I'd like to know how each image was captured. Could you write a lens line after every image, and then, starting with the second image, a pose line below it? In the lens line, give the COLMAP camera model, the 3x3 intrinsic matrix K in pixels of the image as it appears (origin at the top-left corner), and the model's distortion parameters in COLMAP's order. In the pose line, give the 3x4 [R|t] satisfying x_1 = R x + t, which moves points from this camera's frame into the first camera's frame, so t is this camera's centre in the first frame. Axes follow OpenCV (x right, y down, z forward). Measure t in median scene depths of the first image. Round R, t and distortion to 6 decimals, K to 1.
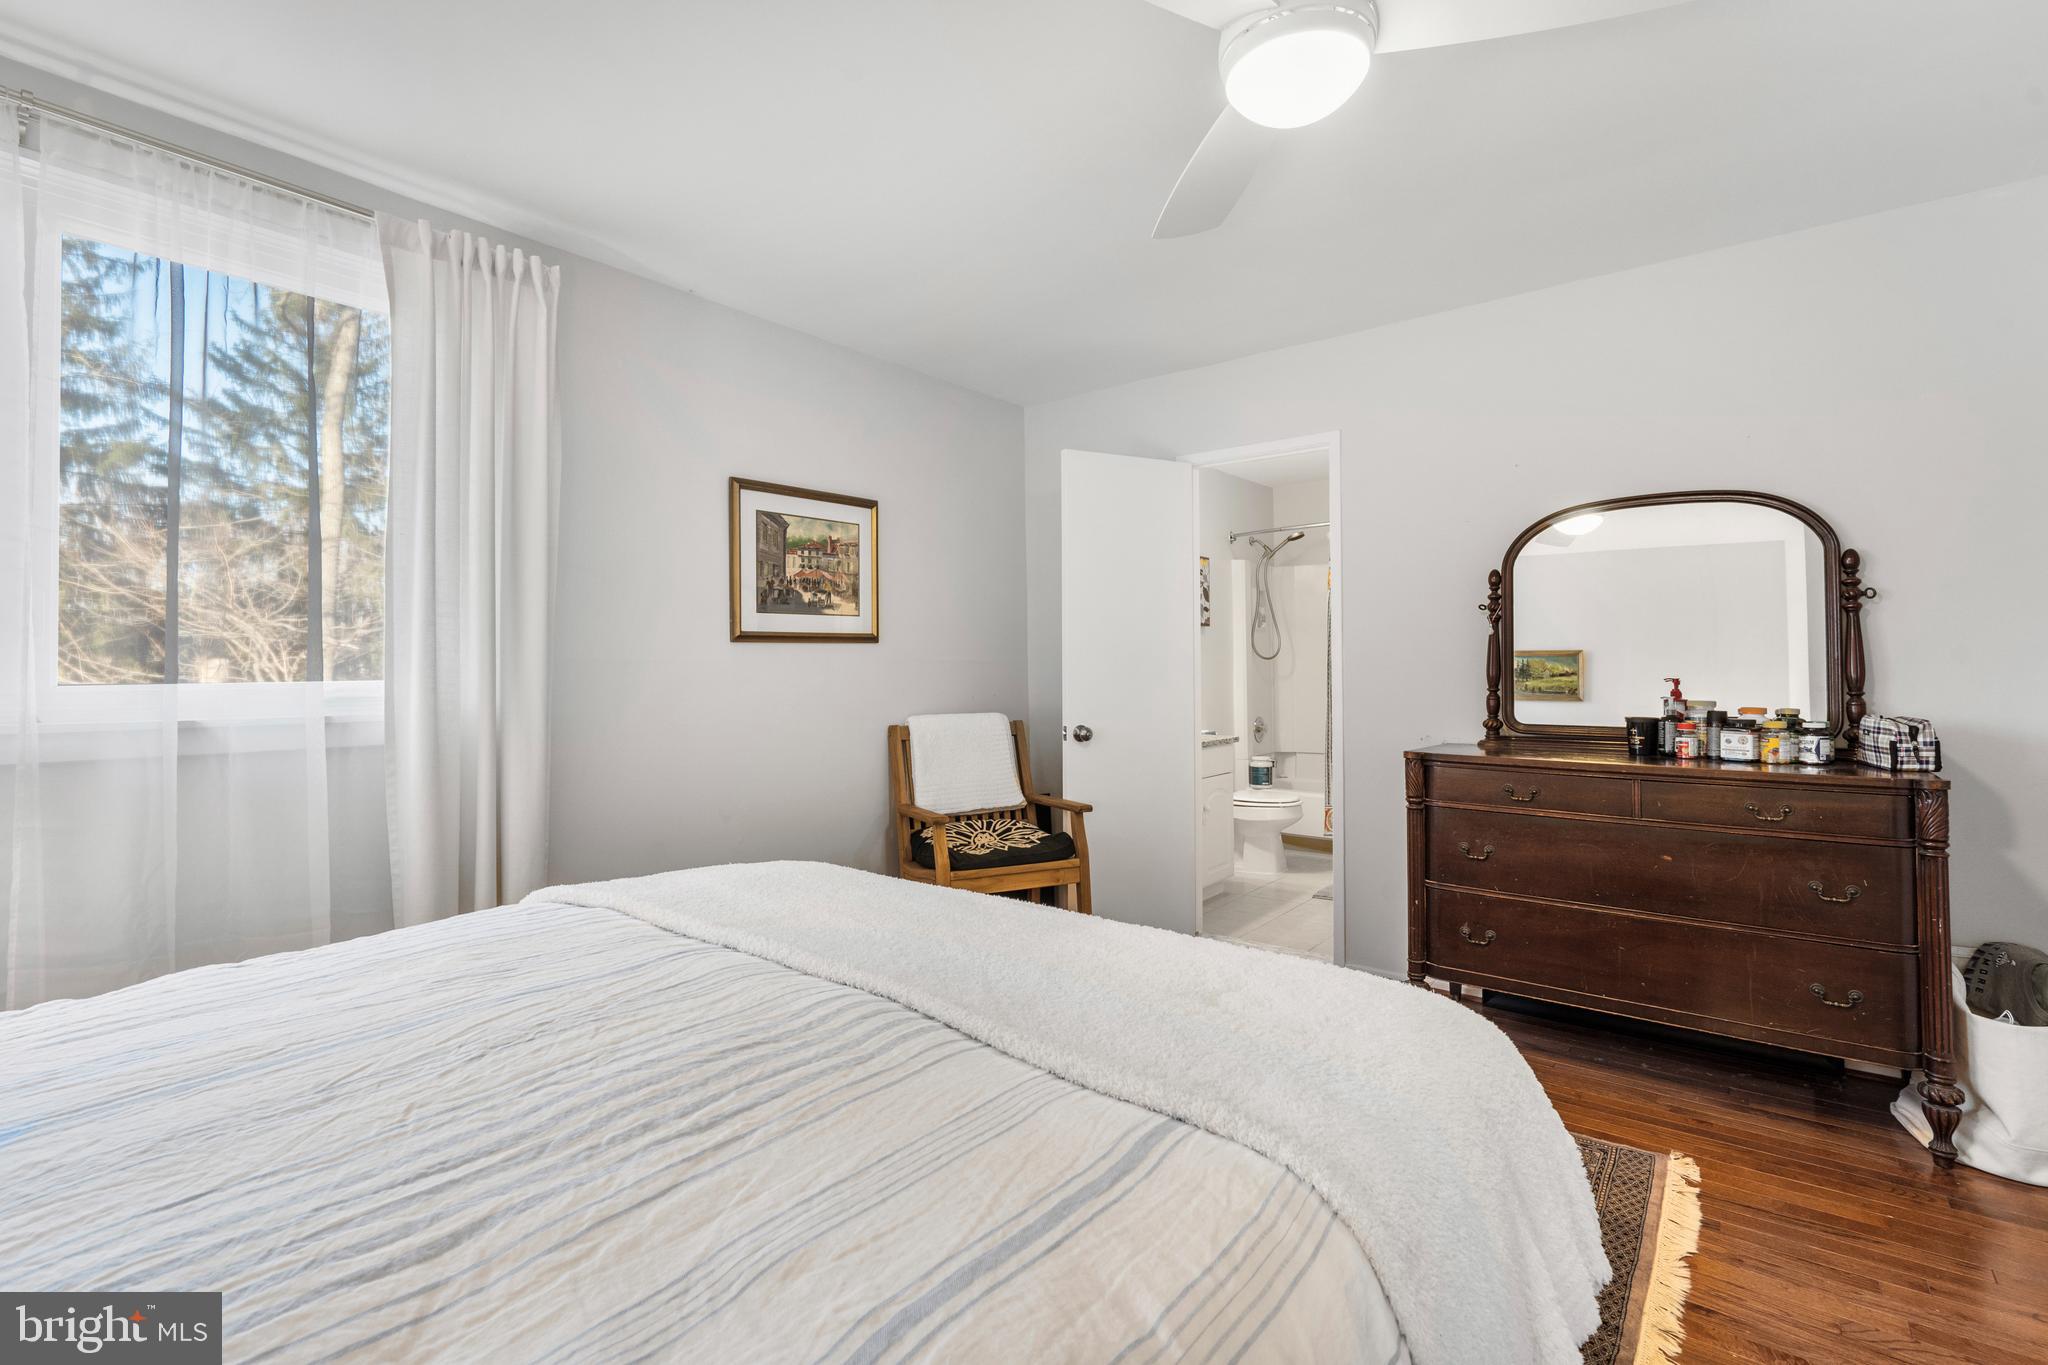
lens RADIAL K [[940.6, 0, 1022.2], [0, 940.6, 669.8], [0, 0, 1]] dist [-0.012024, 0.000622]
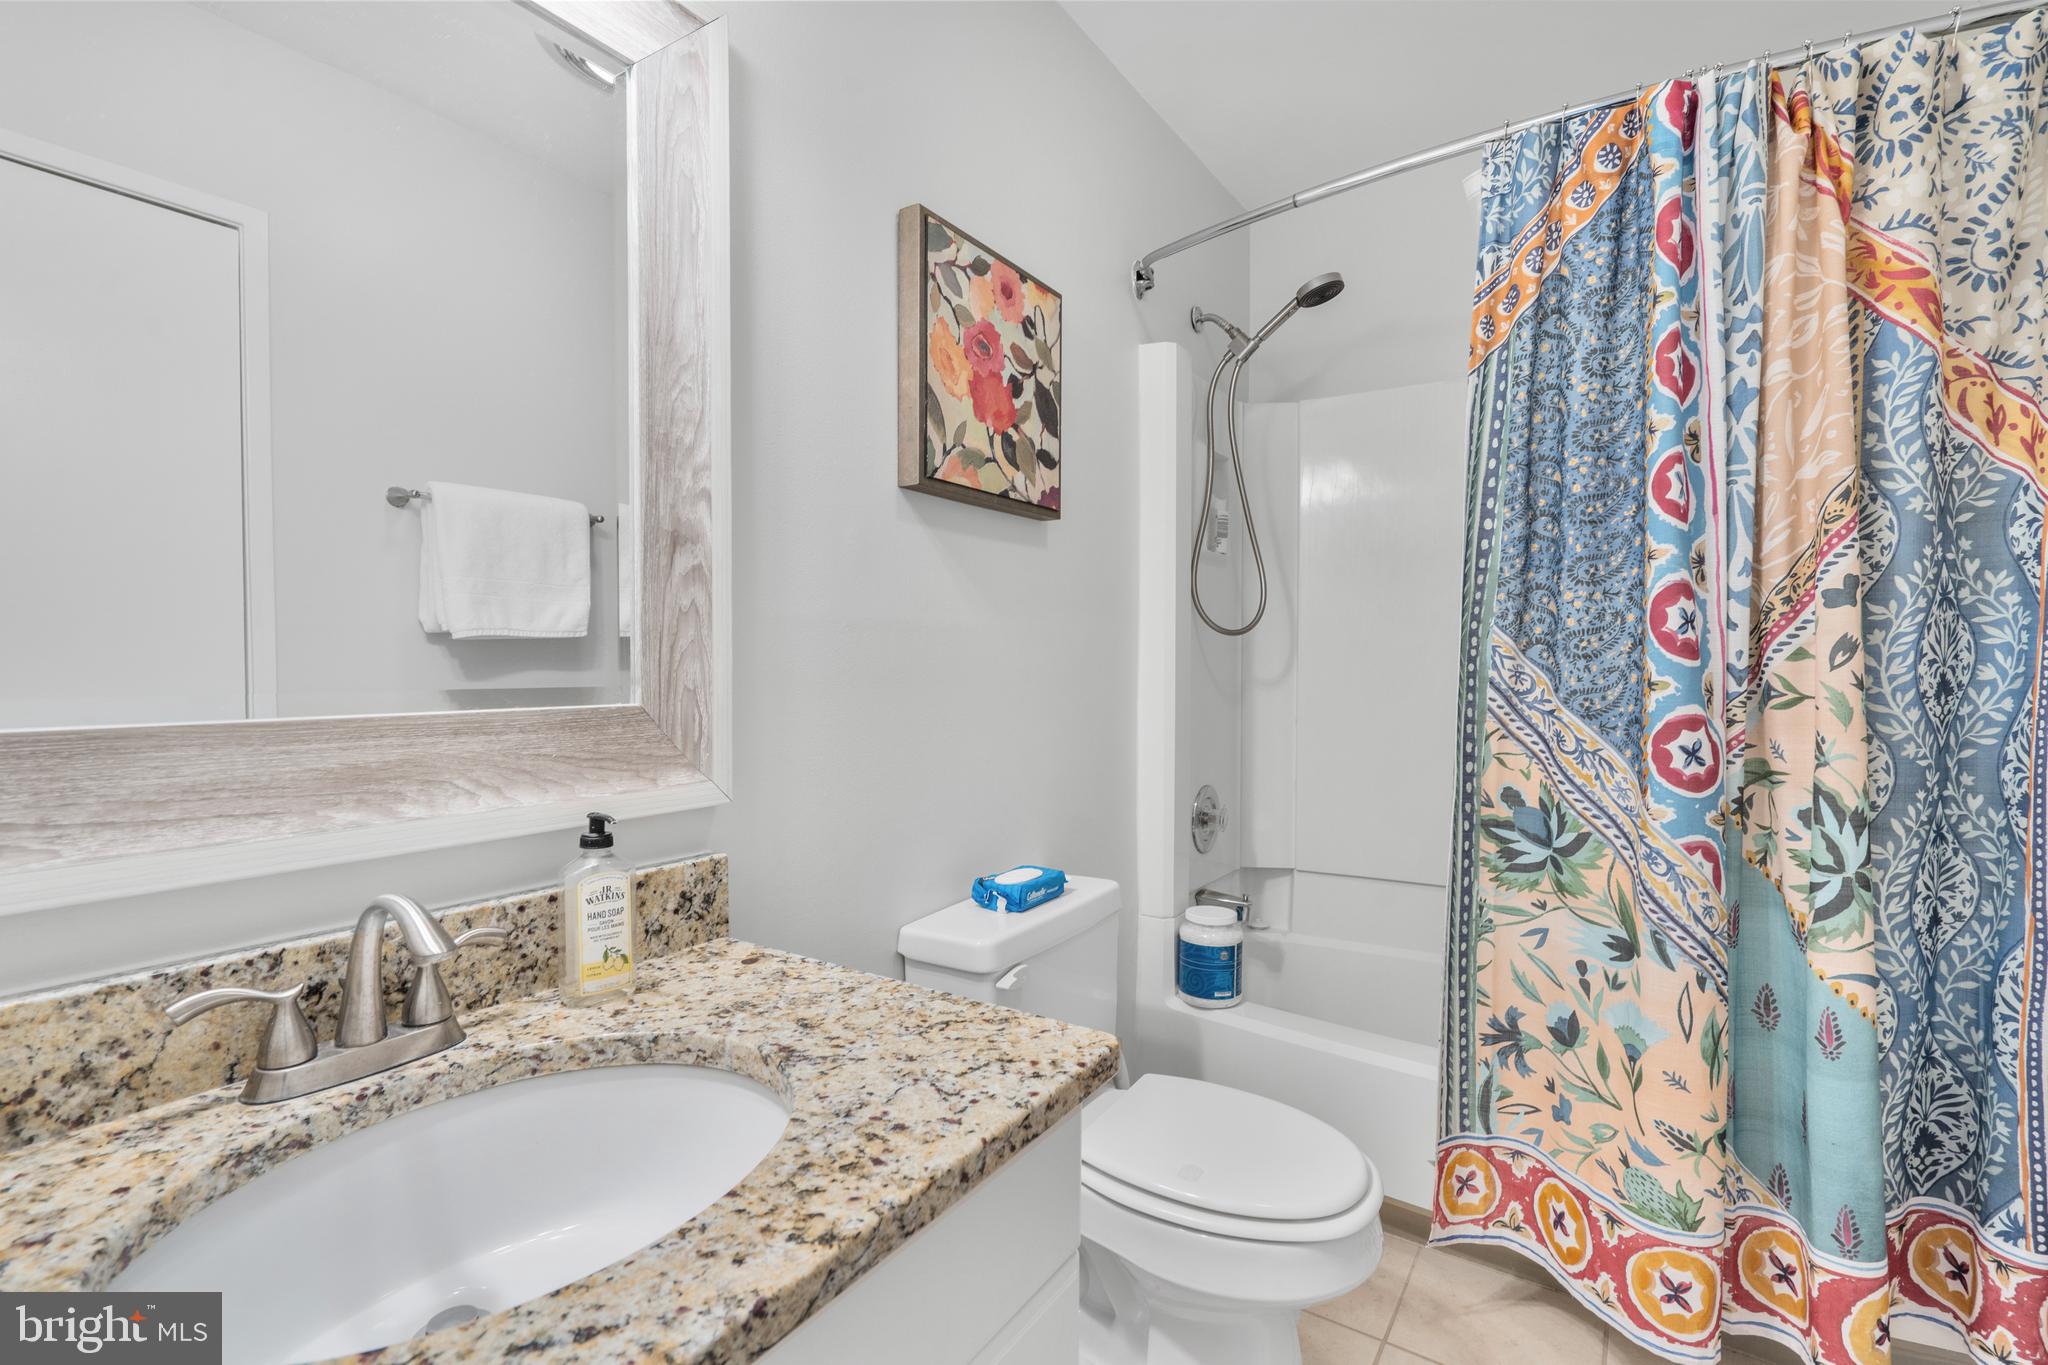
lens RADIAL K [[940.6, 0, 1026.6], [0, 940.6, 681.5], [0, 0, 1]] dist [-0.012024, 0.000622]
pose [[0.997265, 0.018316, 0.071597, 0.152499], [-0.019533, 0.999676, 0.016332, 0.002537], [-0.071274, -0.017686, 0.997300, 0.628982]]
